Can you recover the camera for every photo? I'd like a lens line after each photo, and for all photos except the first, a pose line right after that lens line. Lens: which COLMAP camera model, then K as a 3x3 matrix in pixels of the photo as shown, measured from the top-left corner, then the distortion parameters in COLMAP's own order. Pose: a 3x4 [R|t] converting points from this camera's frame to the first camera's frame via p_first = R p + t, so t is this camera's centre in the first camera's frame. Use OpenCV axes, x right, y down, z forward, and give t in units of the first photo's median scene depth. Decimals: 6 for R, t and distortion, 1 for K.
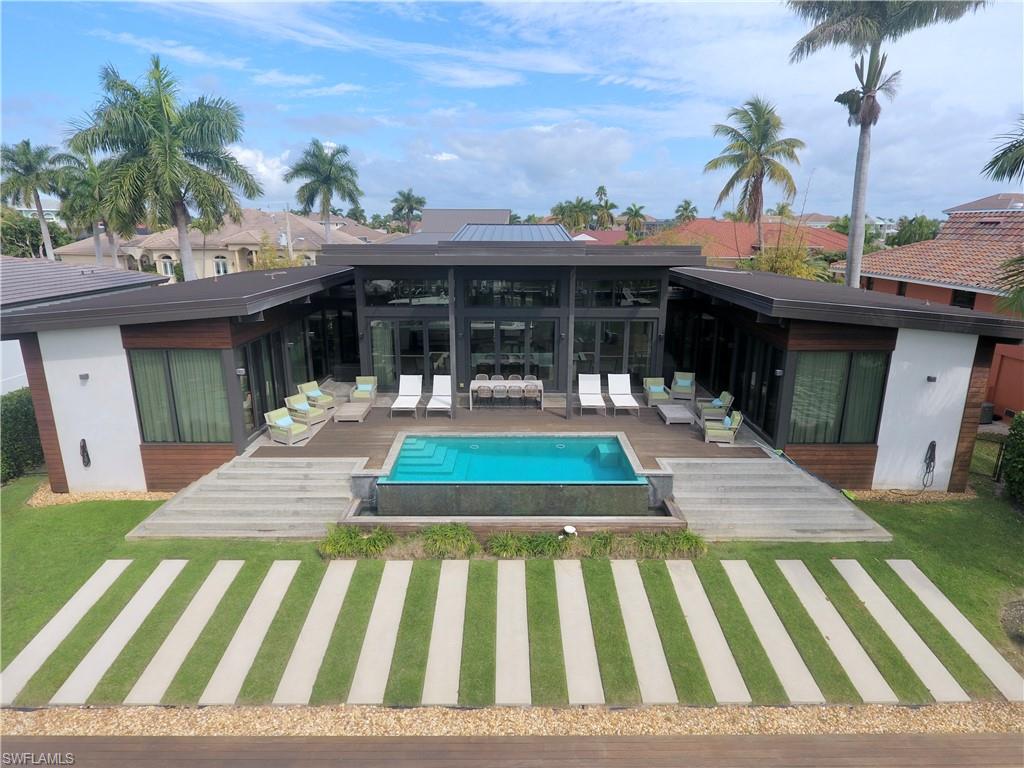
lens RADIAL K [[594.8, 0, 512.0], [0, 594.8, 384.0], [0, 0, 1]] dist [-0.002943, -0.000369]
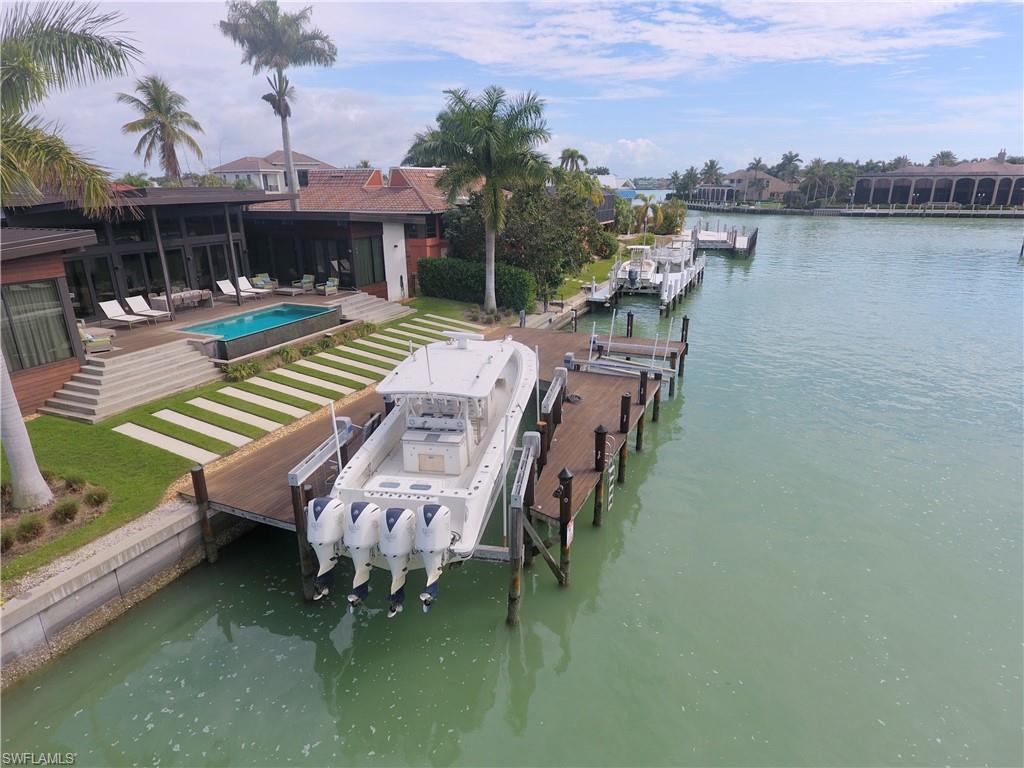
lens RADIAL K [[594.8, 0, 512.0], [0, 594.8, 384.0], [0, 0, 1]] dist [-0.002943, -0.000369]
pose [[0.408900, -0.297161, 0.862842, -1.179631], [0.241236, 0.947062, 0.211845, 0.111363], [-0.880117, 0.121526, 0.458939, -0.348277]]
